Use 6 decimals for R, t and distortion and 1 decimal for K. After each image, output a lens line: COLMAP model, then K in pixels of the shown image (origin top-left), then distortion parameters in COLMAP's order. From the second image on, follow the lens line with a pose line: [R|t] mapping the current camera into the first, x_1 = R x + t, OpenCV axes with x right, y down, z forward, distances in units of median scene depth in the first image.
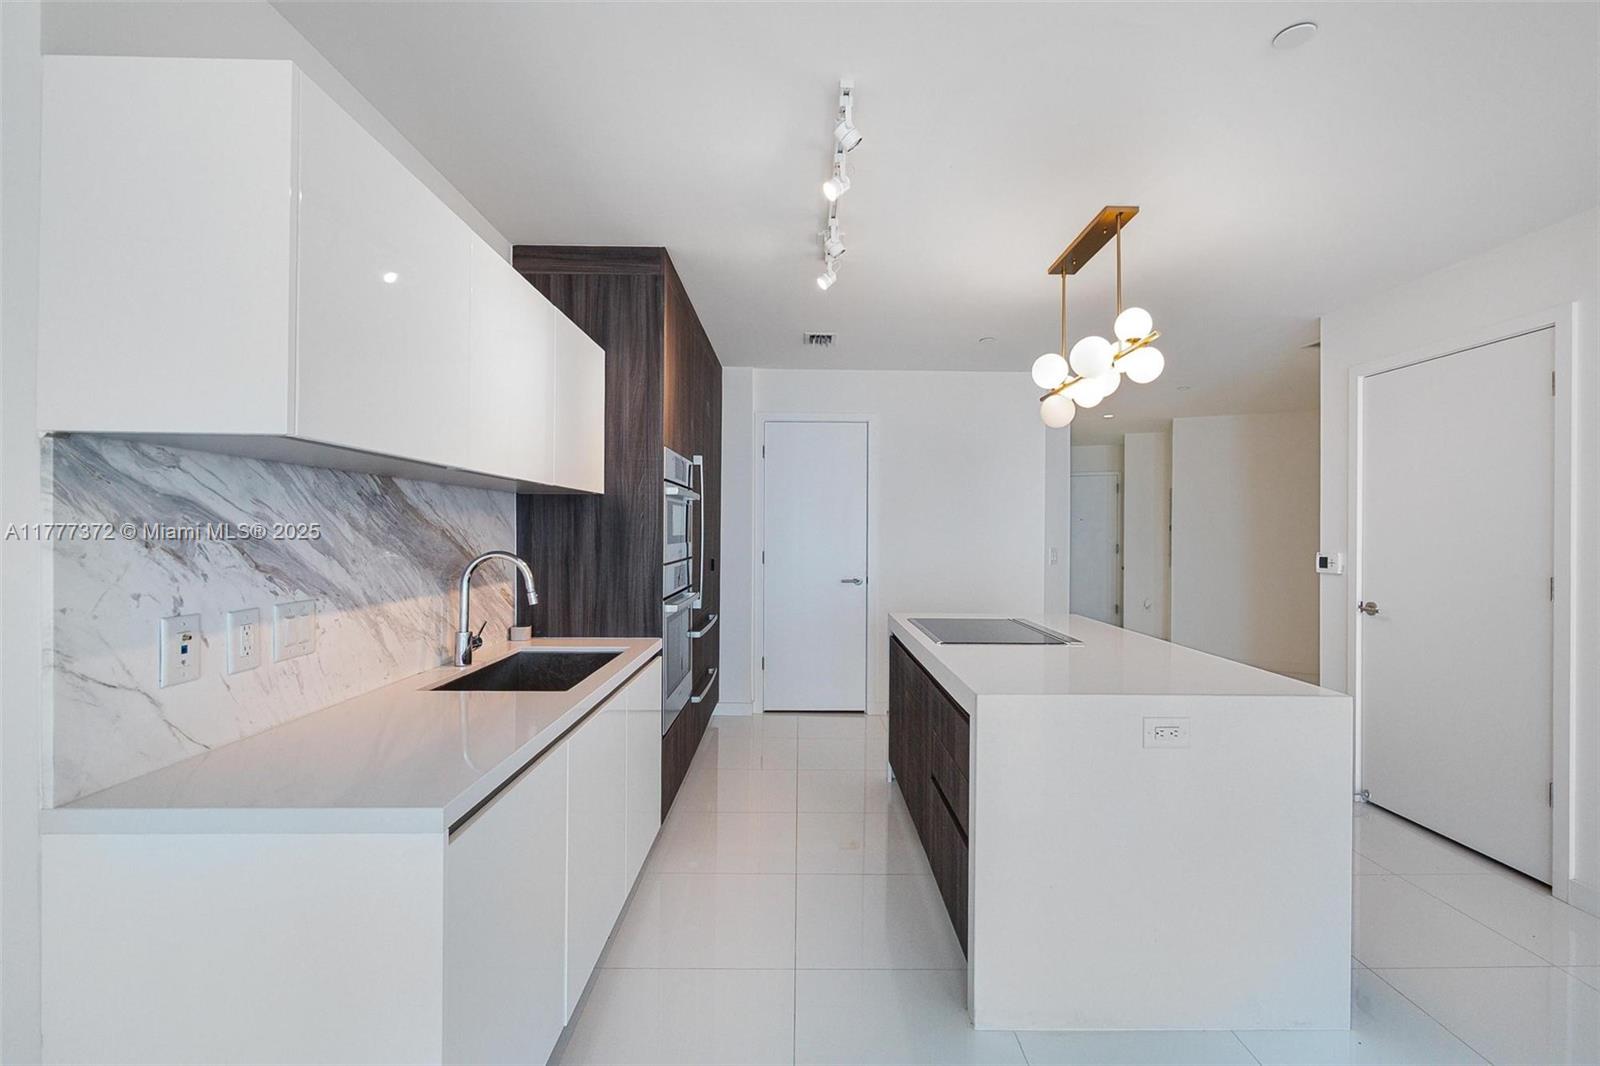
lens RADIAL K [[700.5, 0, 802.1], [0, 700.5, 532.3], [0, 0, 1]] dist [0.003040, 0.000261]
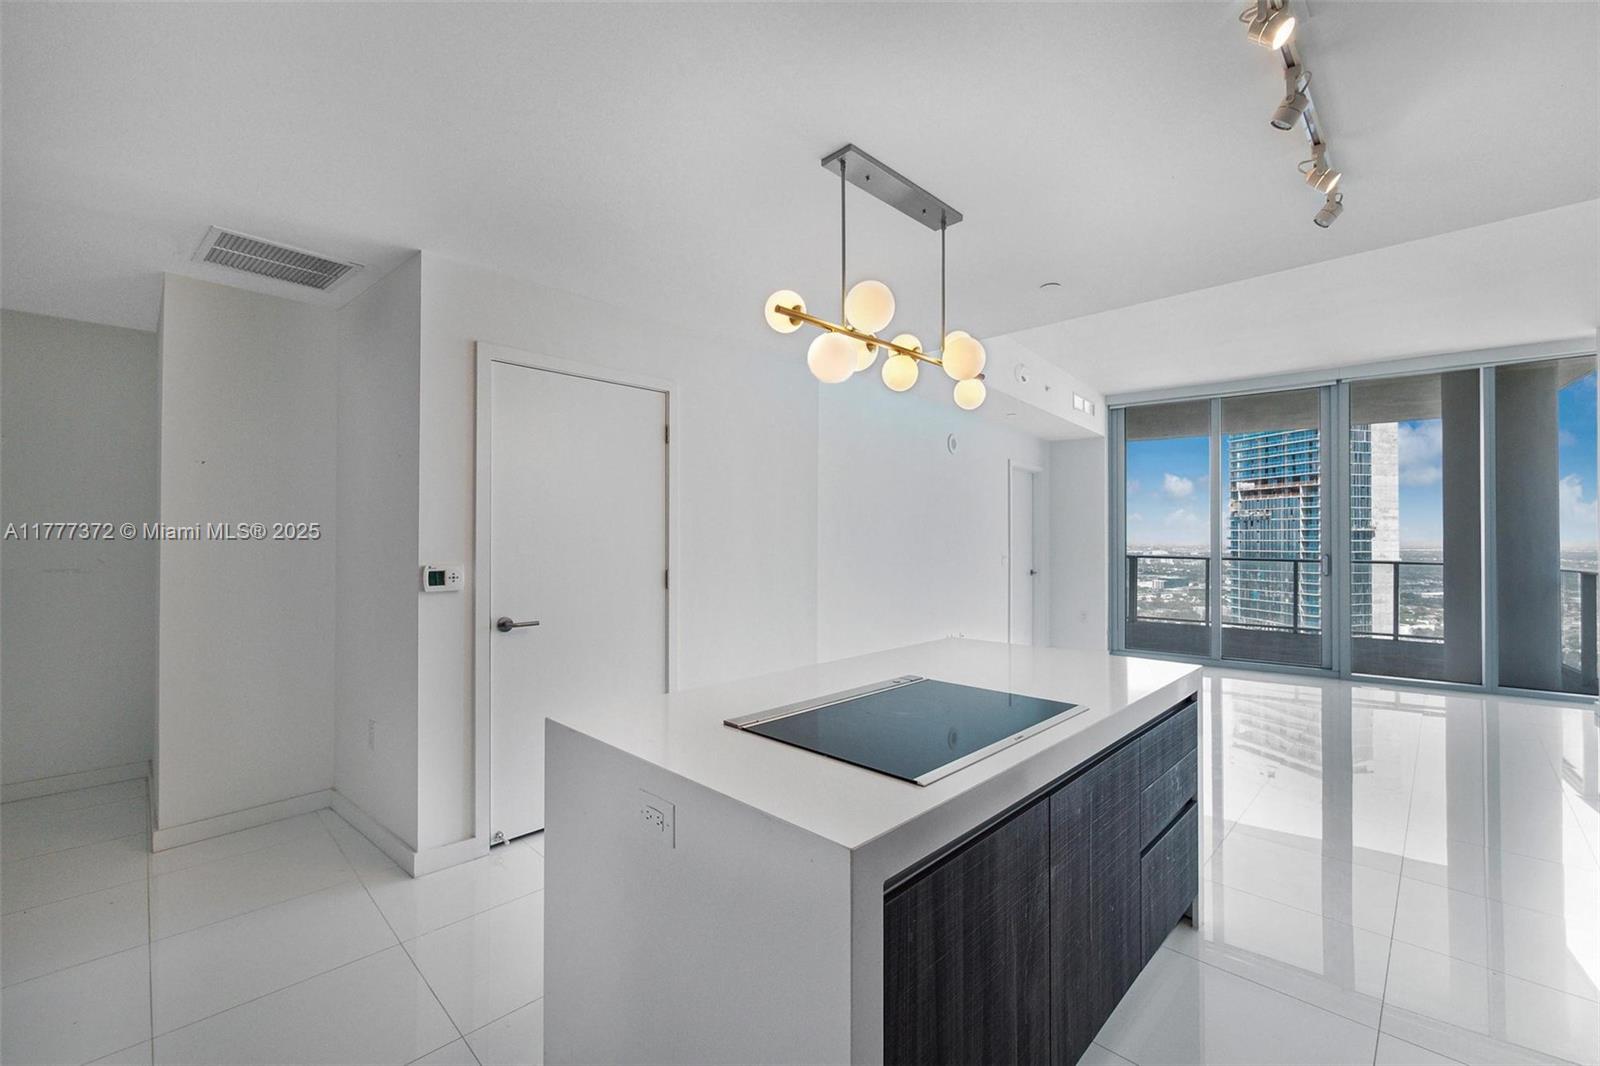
lens RADIAL K [[661.2, 0, 803.9], [0, 661.2, 535.9], [0, 0, 1]] dist [0.002039, 0.000476]
pose [[-0.713976, -0.003913, 0.700159, -0.098420], [-0.004152, 0.999990, 0.001355, -0.010919], [-0.700157, -0.001940, -0.713986, 2.231125]]
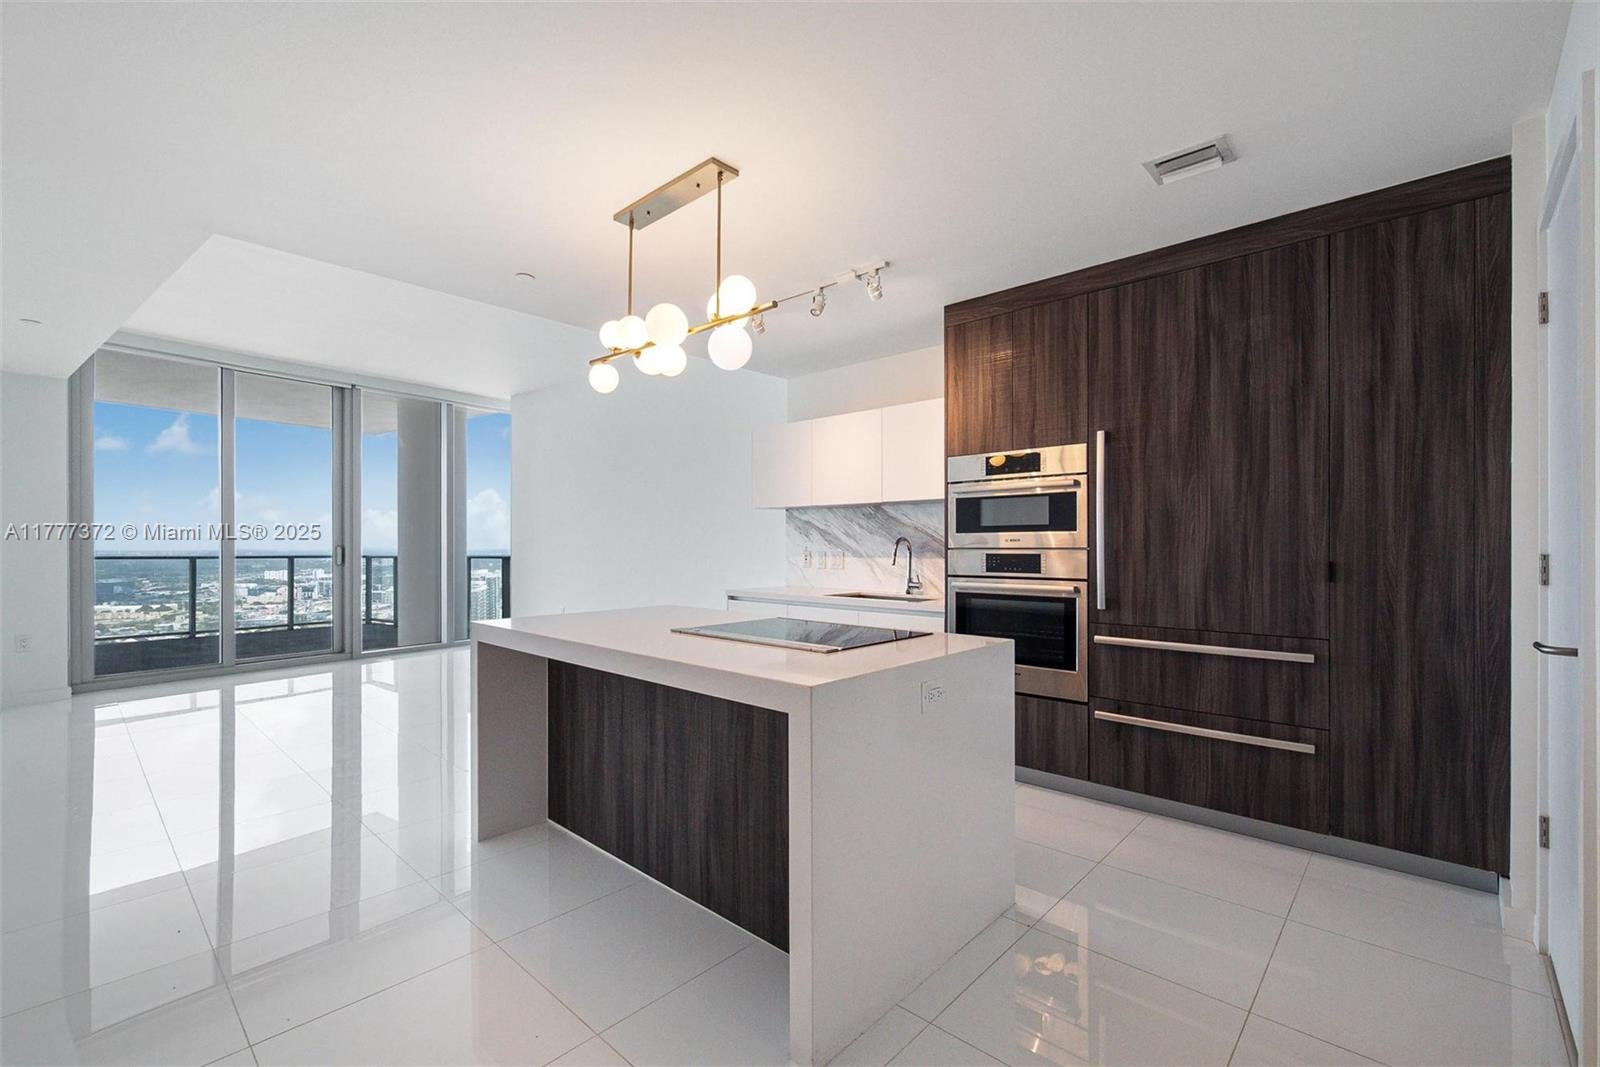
lens RADIAL K [[700.5, 0, 808.5], [0, 700.5, 542.4], [0, 0, 1]] dist [0.003040, 0.000261]
pose [[-0.672563, -0.010659, -0.739963, 1.327145], [-0.006594, 0.999943, -0.008411, 0.067392], [0.740010, -0.000777, -0.672595, 2.386407]]
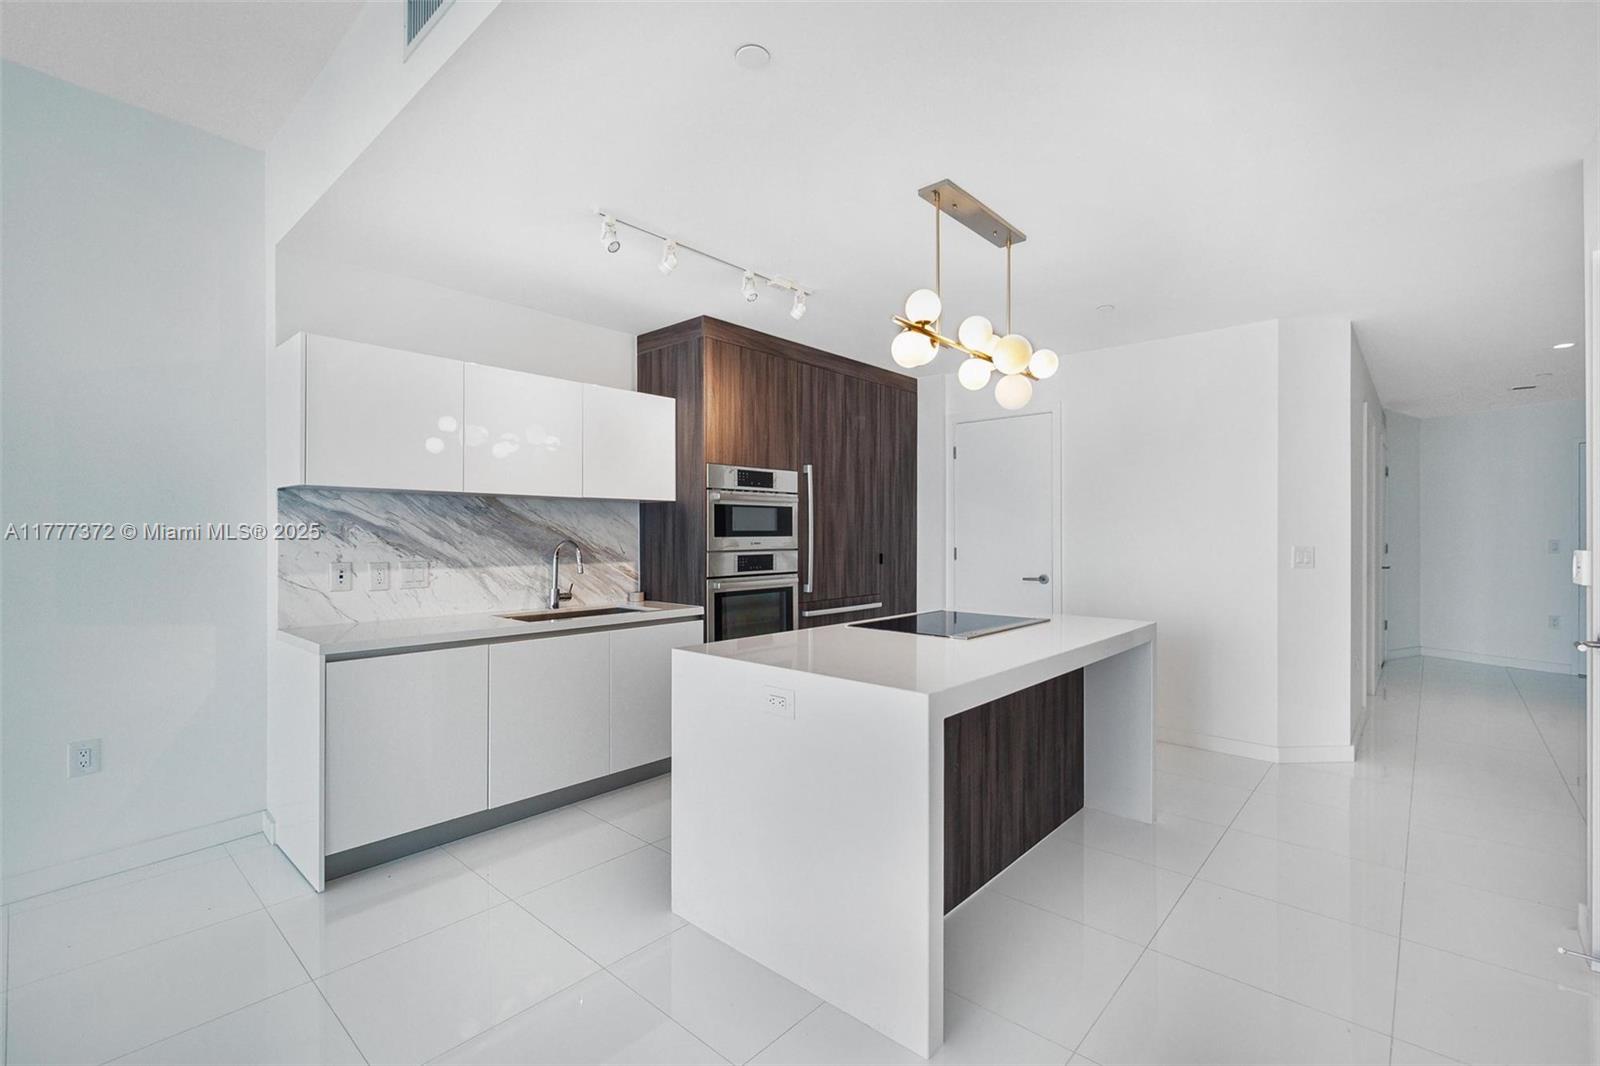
lens RADIAL K [[700.5, 0, 811.9], [0, 700.5, 532.6], [0, 0, 1]] dist [0.003040, 0.000261]
pose [[0.747351, -0.011228, -0.664334, 1.194762], [0.006265, 0.999932, -0.009852, 0.034199], [0.664400, 0.003201, 0.747371, 0.192189]]
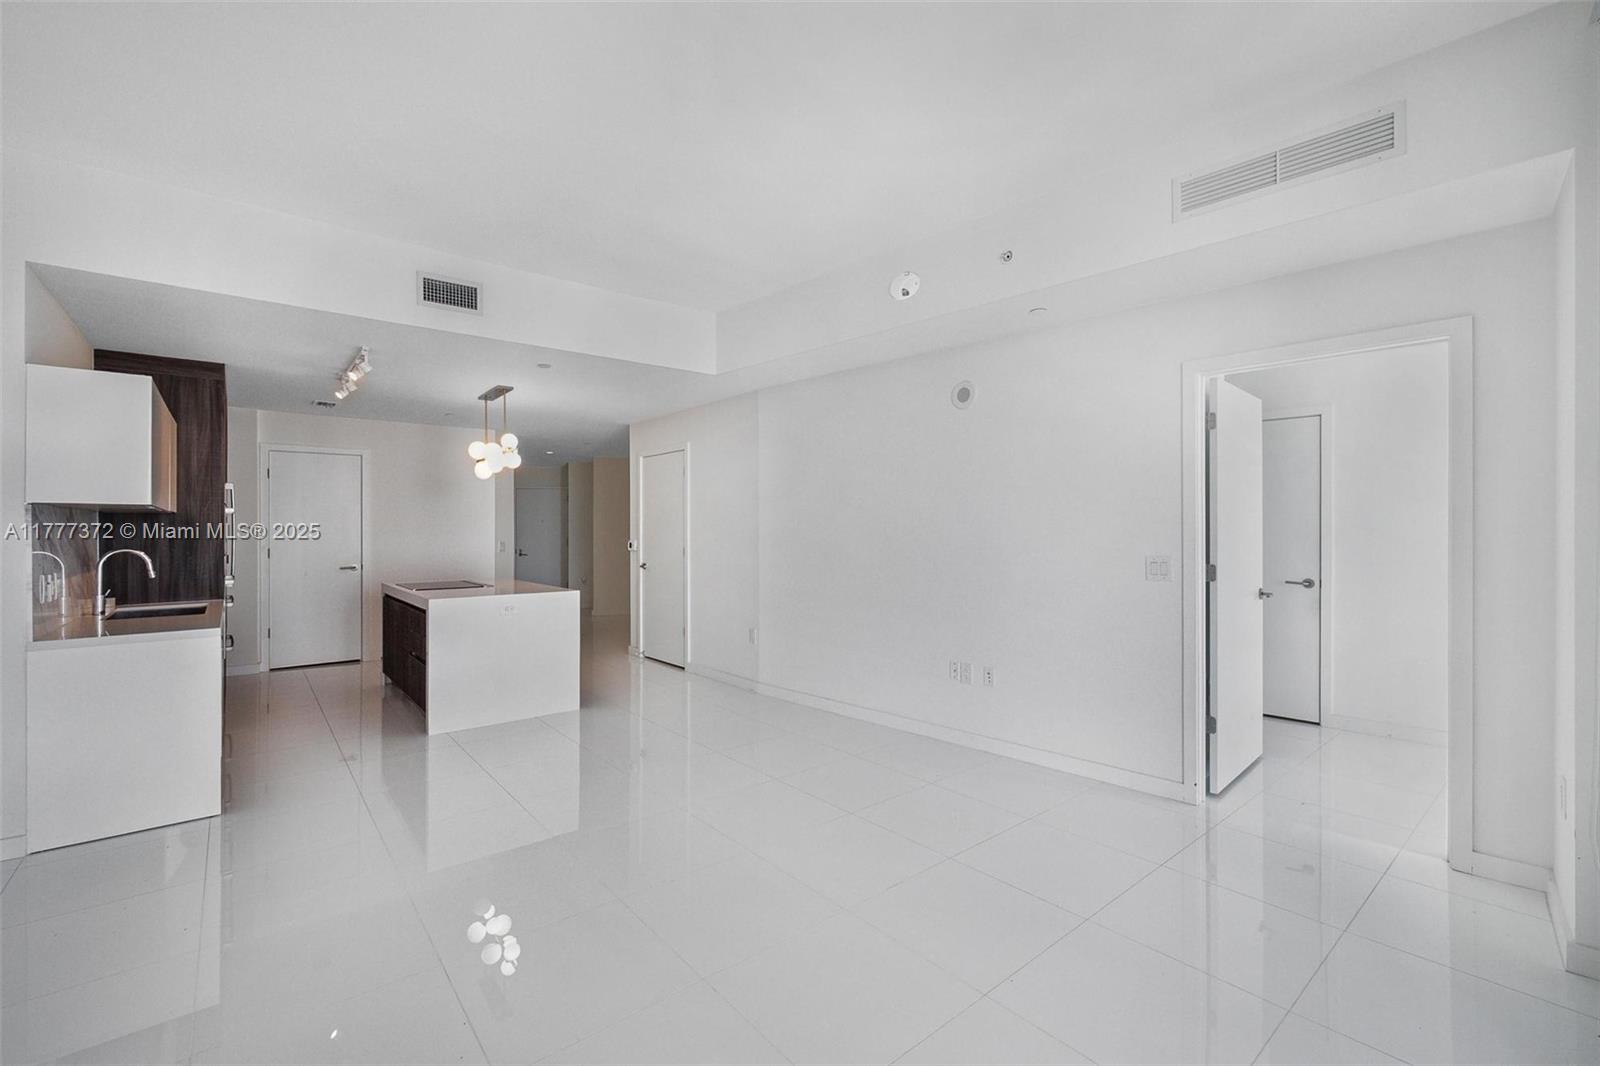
lens RADIAL K [[661.2, 0, 788.9], [0, 661.2, 528.2], [0, 0, 1]] dist [0.002039, 0.000476]
pose [[0.772300, -0.008428, 0.635202, -0.230721], [0.008455, 0.999960, 0.002988, -0.015571], [-0.635202, 0.003063, 0.772340, -1.495062]]
